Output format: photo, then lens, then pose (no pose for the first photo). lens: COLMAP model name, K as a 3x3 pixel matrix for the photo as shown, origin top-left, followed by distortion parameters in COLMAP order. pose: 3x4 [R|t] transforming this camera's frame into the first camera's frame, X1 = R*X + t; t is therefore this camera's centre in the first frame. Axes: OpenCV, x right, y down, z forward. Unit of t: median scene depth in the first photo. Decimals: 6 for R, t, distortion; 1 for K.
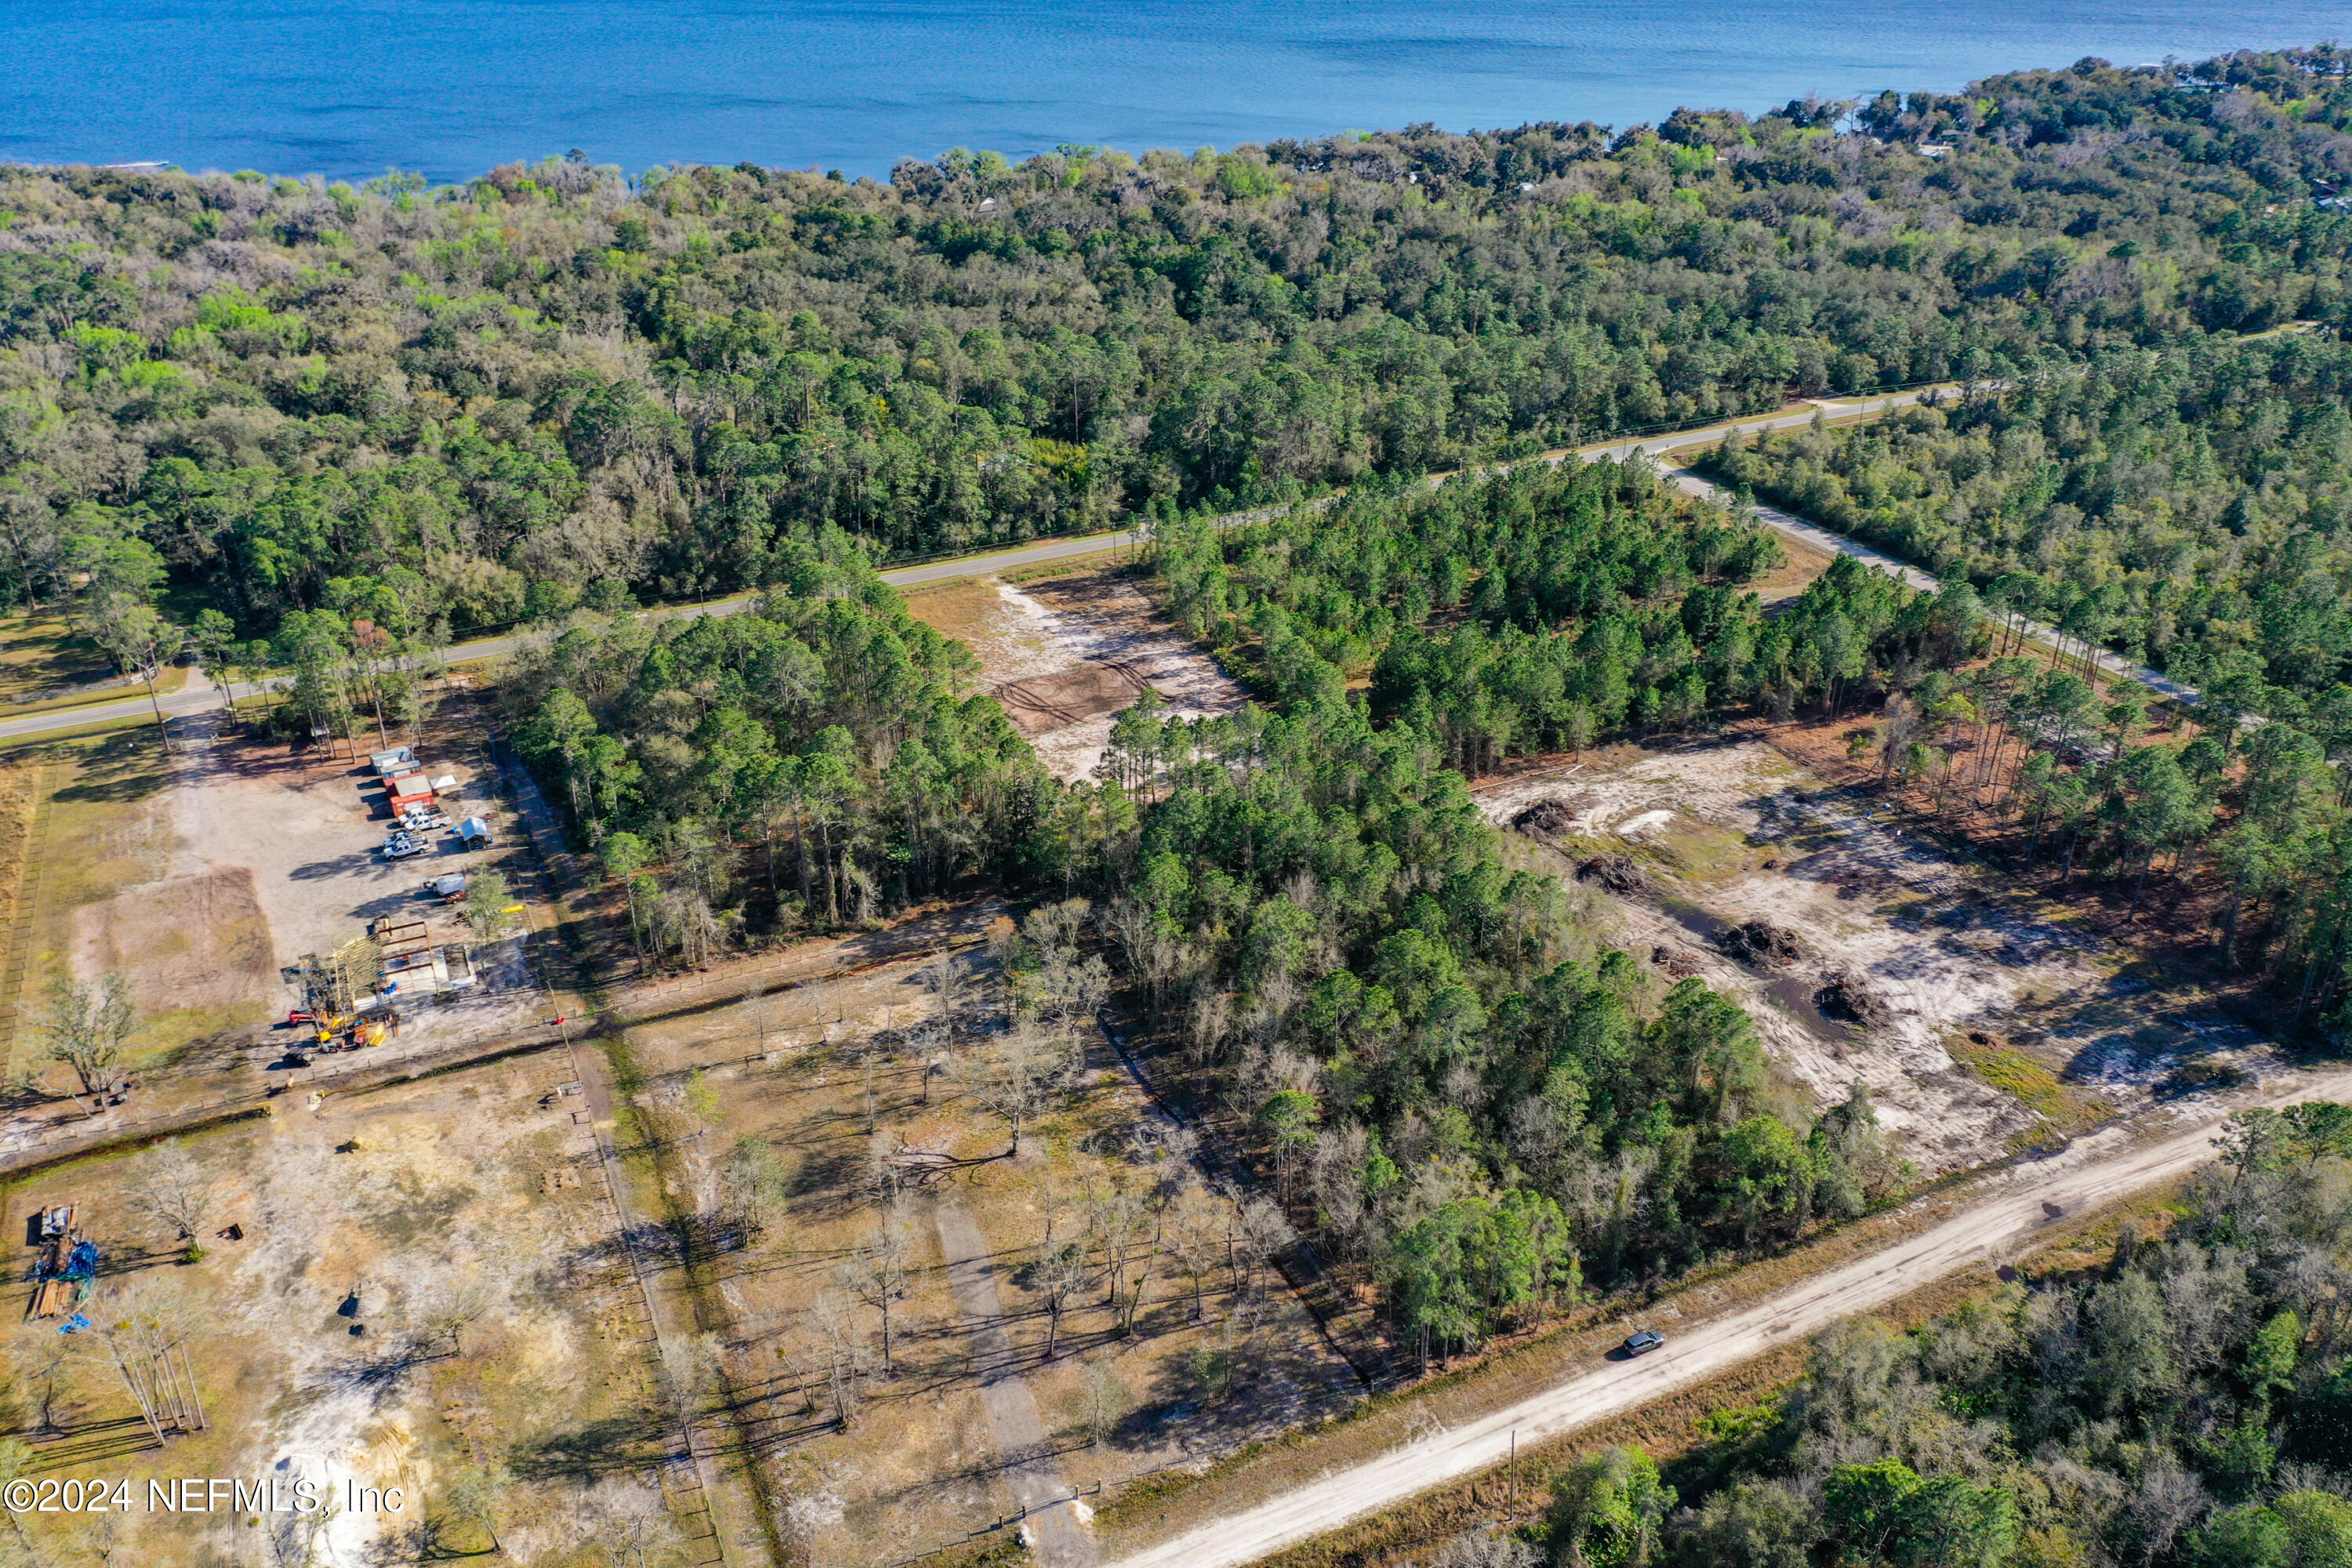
lens RADIAL K [[1819.0, 0, 1181.9], [0, 1819.0, 787.6], [0, 0, 1]] dist [0.001974, -0.005701]
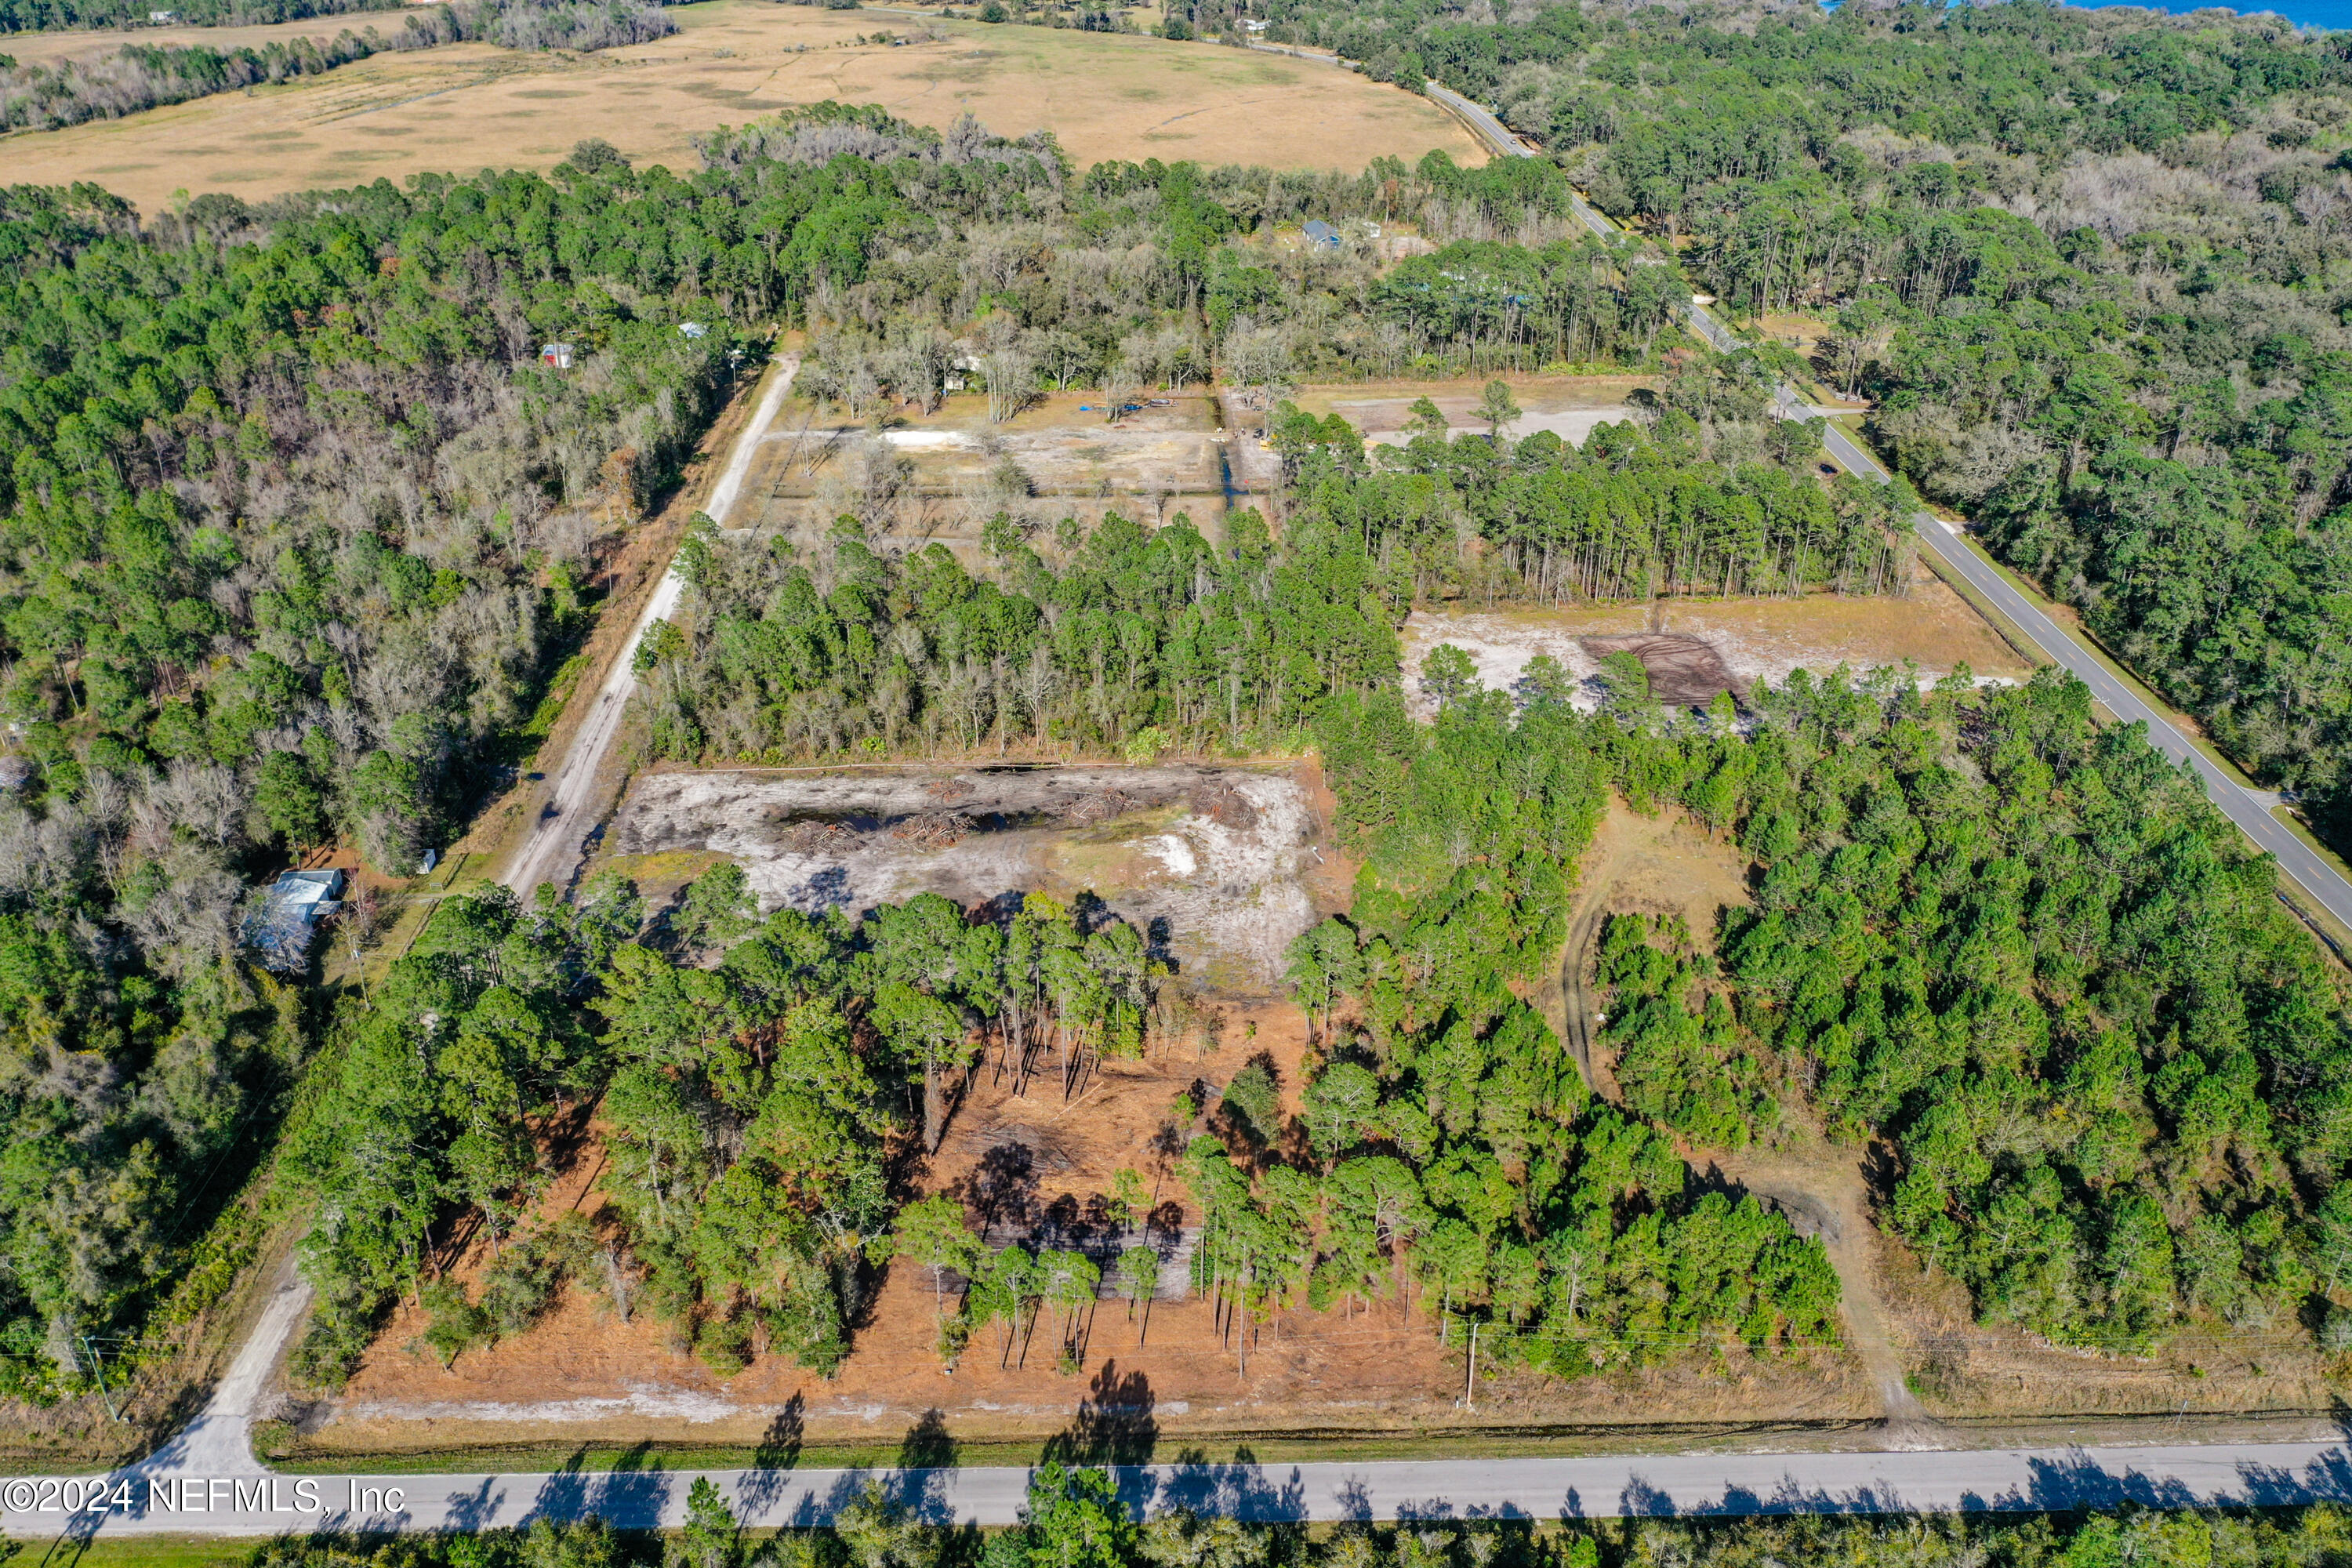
lens RADIAL K [[1854.5, 0, 1166.4], [0, 1854.5, 790.5], [0, 0, 1]] dist [-0.005859, 0.006297]
pose [[-0.400525, 0.449444, -0.798486, 1.024541], [-0.414795, 0.688096, 0.595373, -0.576200], [0.817022, 0.569669, -0.089173, 1.105592]]
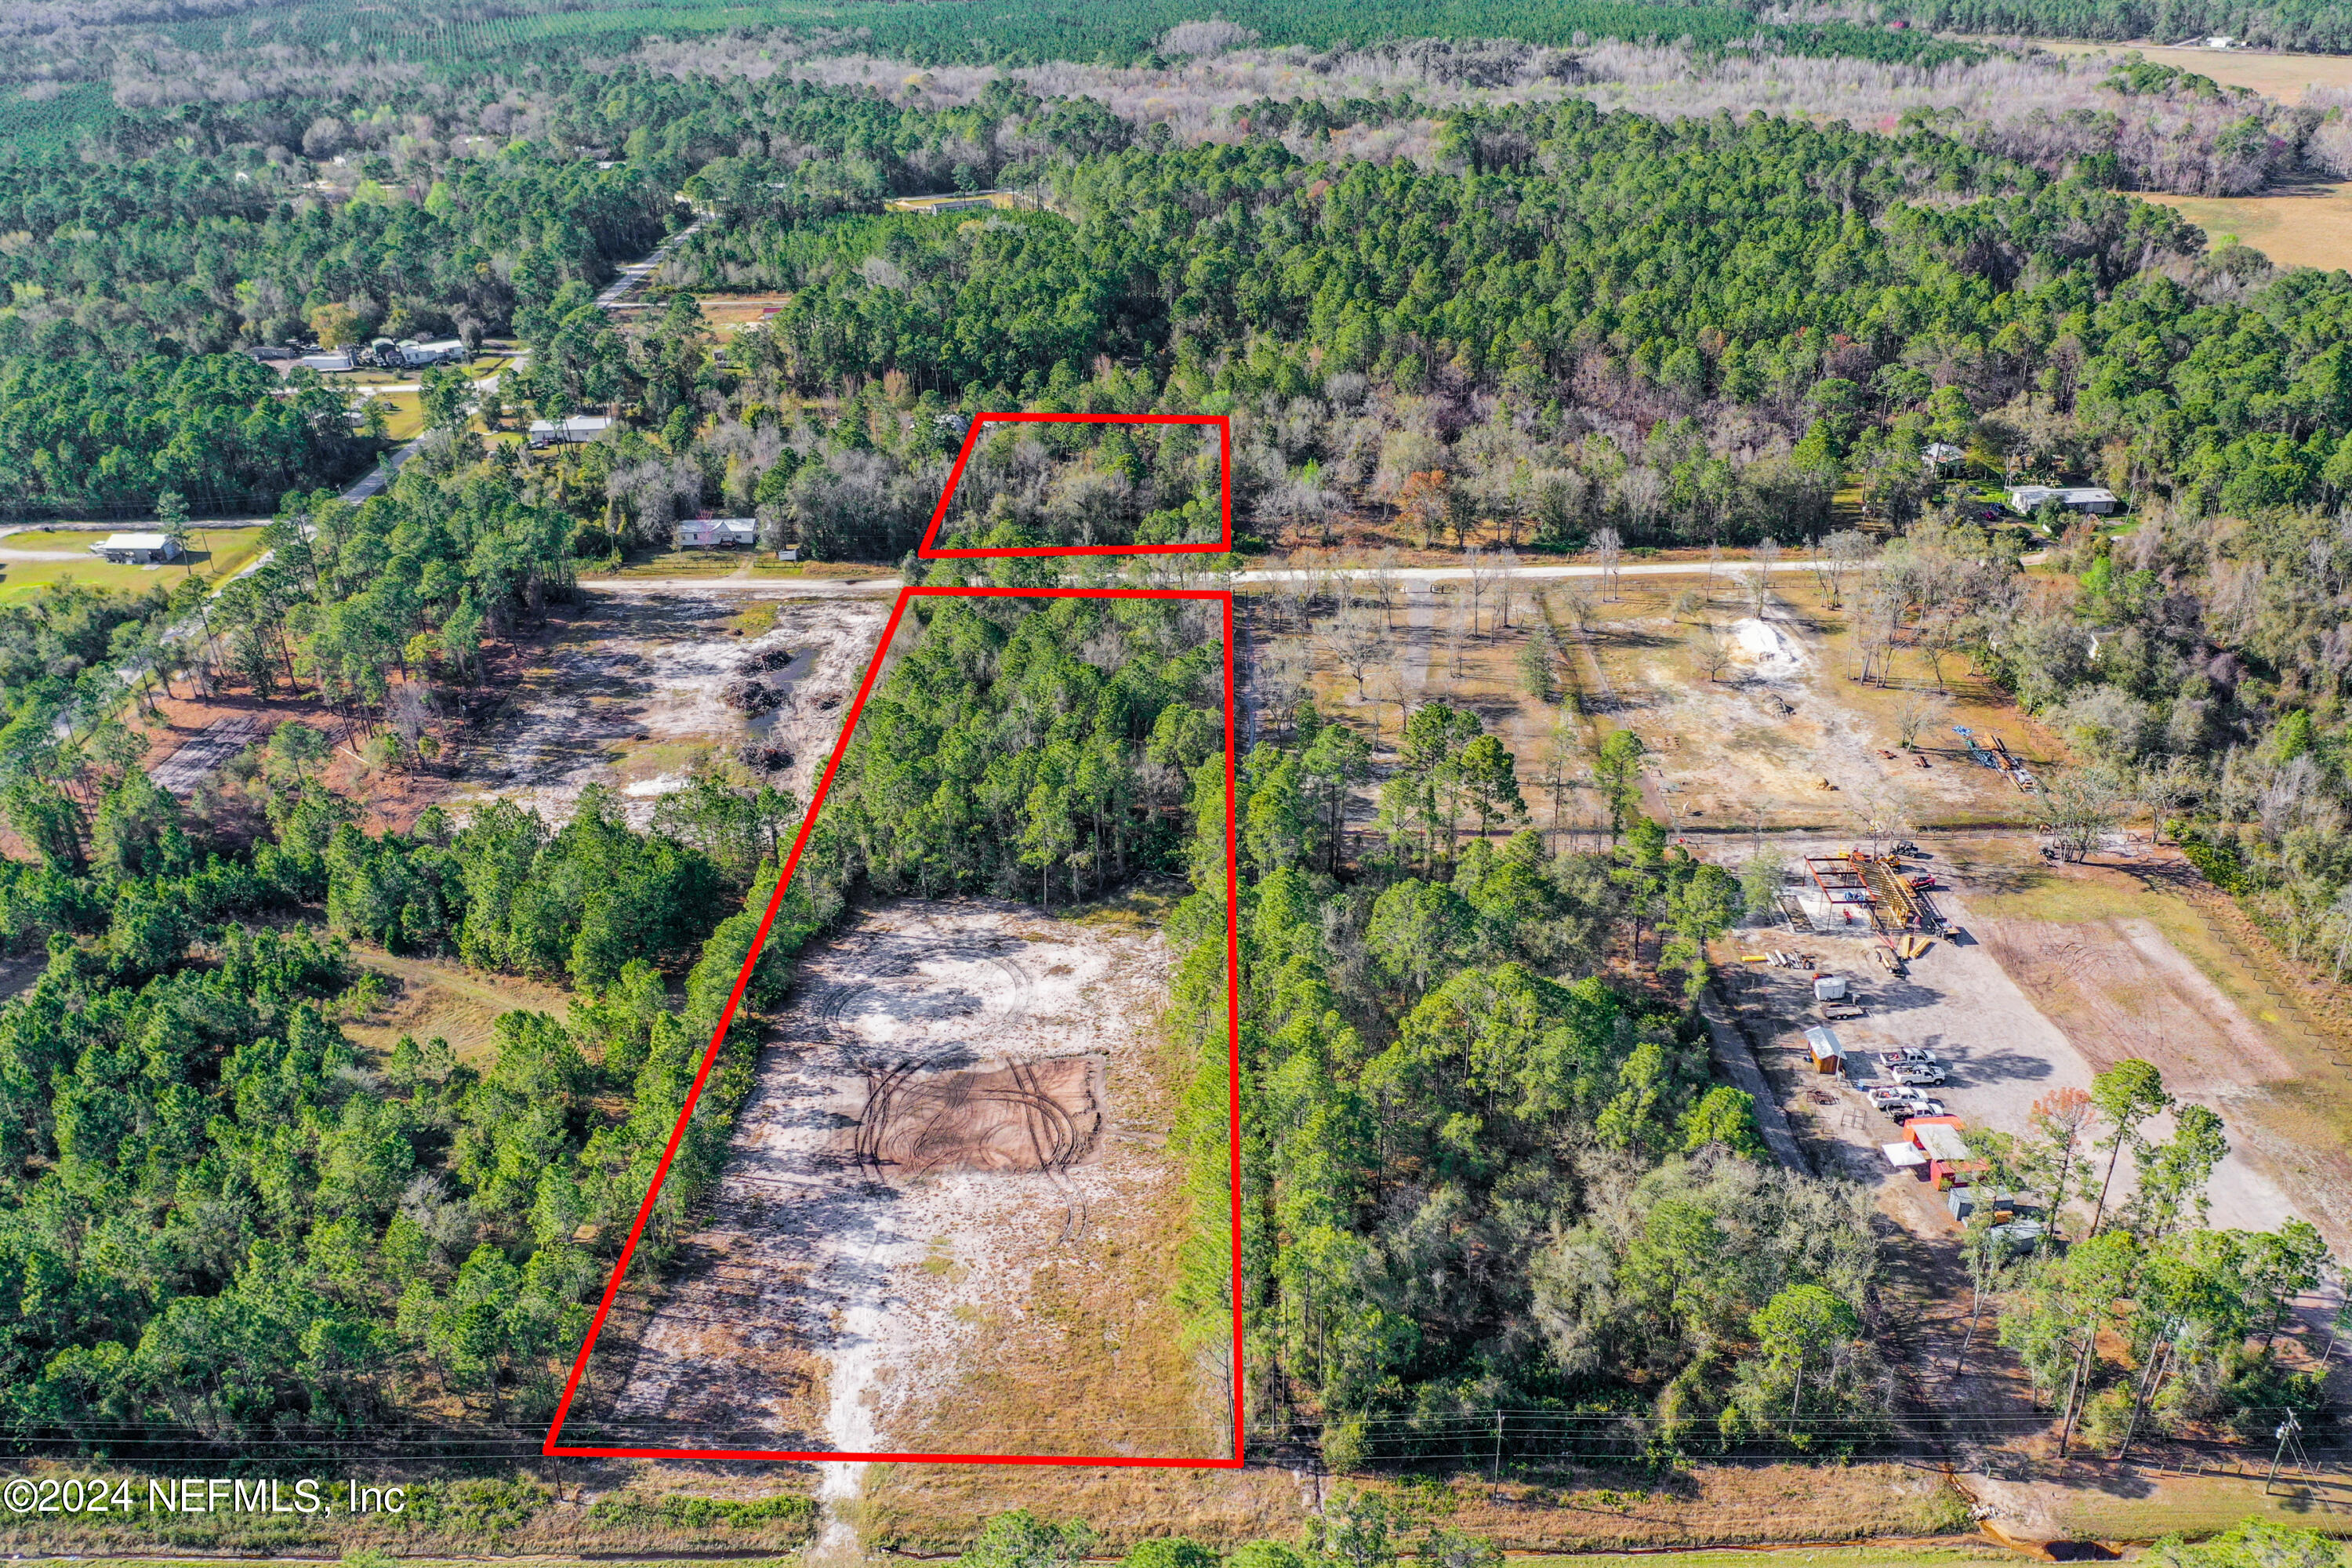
lens RADIAL K [[1854.5, 0, 1166.4], [0, 1854.5, 790.5], [0, 0, 1]] dist [-0.005859, 0.006297]
pose [[-0.898111, -0.174211, 0.403790, -0.455590], [0.232670, 0.590918, 0.772451, -0.767390], [-0.373176, 0.787697, -0.490176, 1.475481]]
